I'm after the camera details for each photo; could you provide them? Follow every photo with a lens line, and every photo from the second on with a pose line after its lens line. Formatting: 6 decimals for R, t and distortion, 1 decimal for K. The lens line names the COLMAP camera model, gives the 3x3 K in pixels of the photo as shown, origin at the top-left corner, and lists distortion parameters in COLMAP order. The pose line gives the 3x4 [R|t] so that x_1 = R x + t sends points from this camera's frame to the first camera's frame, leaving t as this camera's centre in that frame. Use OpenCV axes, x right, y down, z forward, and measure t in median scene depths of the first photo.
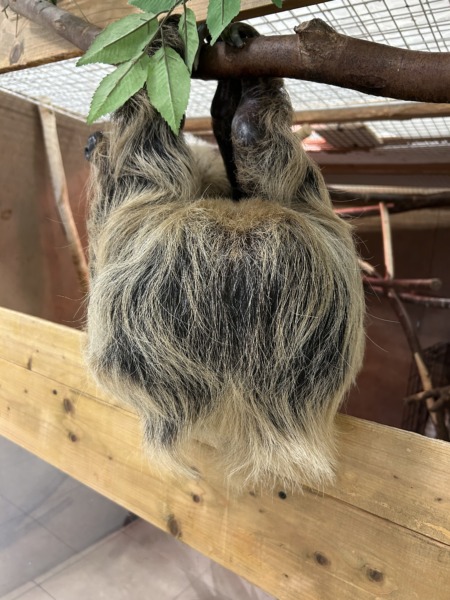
lens RADIAL K [[456.1, 0, 224.6], [0, 456.1, 300.3], [0, 0, 1]] dist [-0.002816, -0.006893]
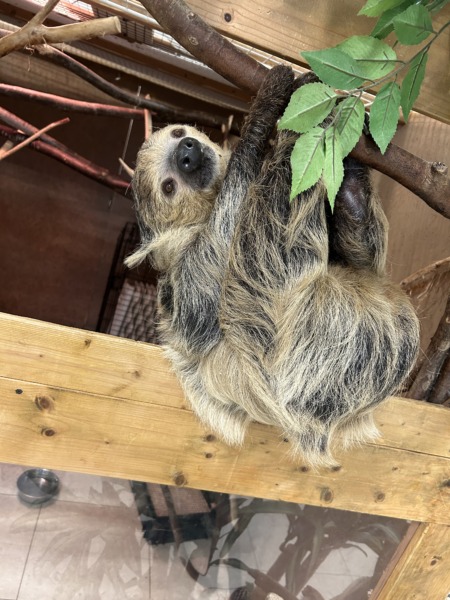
lens RADIAL K [[456.1, 0, 224.8], [0, 456.1, 299.5], [0, 0, 1]] dist [-0.002816, -0.006893]
pose [[0.693737, -0.092947, 0.714205, -0.905669], [-0.152123, 0.950356, 0.271444, -0.334078], [-0.703979, -0.296958, 0.645158, 0.278195]]
